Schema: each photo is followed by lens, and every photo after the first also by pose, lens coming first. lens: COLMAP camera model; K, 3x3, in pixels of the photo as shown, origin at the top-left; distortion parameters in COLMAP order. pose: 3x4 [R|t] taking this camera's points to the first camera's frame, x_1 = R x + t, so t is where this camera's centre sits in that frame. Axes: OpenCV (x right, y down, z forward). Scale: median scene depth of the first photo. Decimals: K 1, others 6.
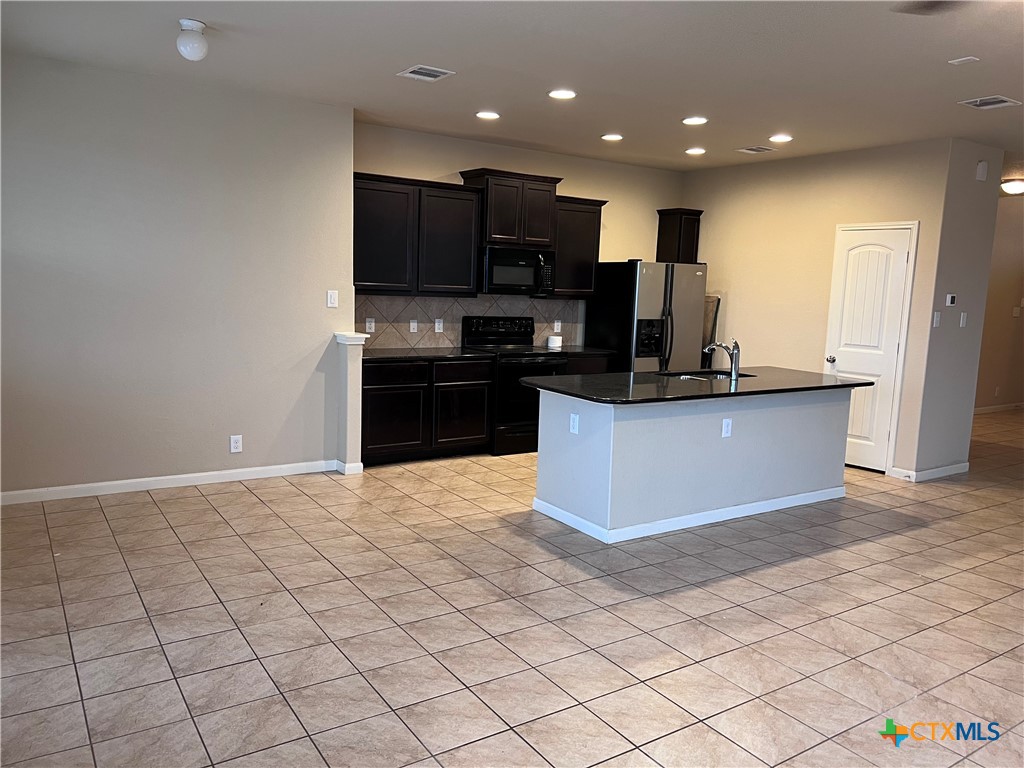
lens RADIAL K [[766.6, 0, 518.1], [0, 766.6, 383.2], [0, 0, 1]] dist [0.066840, -0.077528]
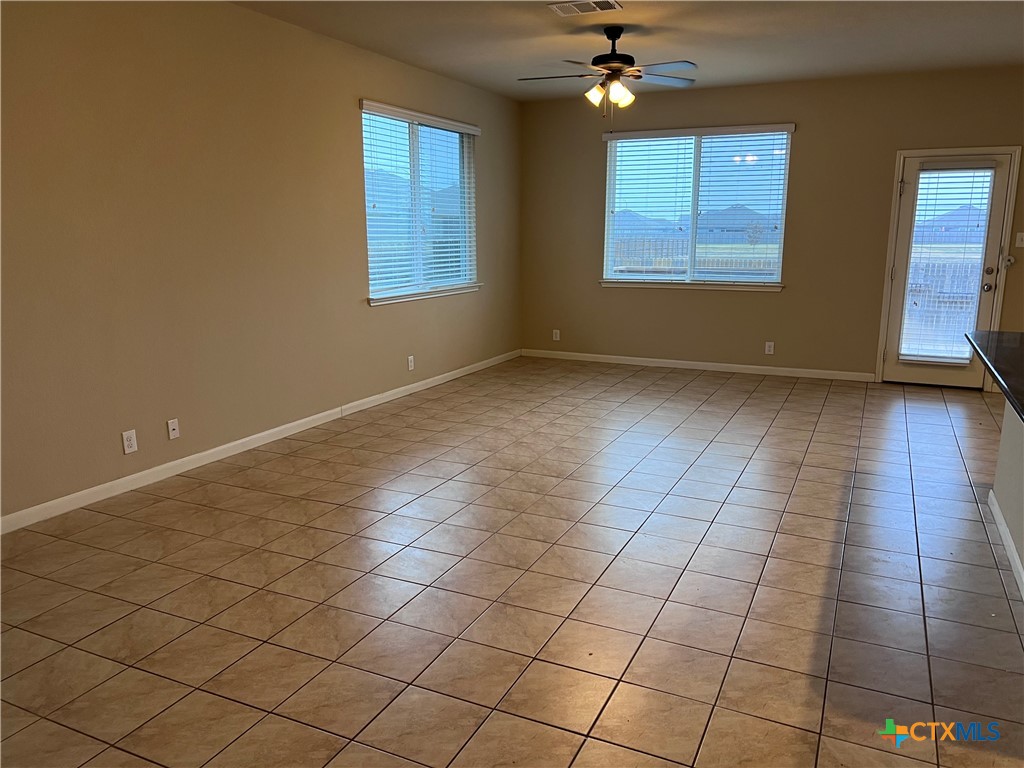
lens RADIAL K [[766.6, 0, 517.9], [0, 766.6, 387.4], [0, 0, 1]] dist [0.066840, -0.077528]
pose [[-0.855692, 0.067708, -0.513037, 0.829205], [-0.100695, 0.950668, 0.293413, -0.104821], [0.507594, 0.302731, -0.806661, 1.119451]]
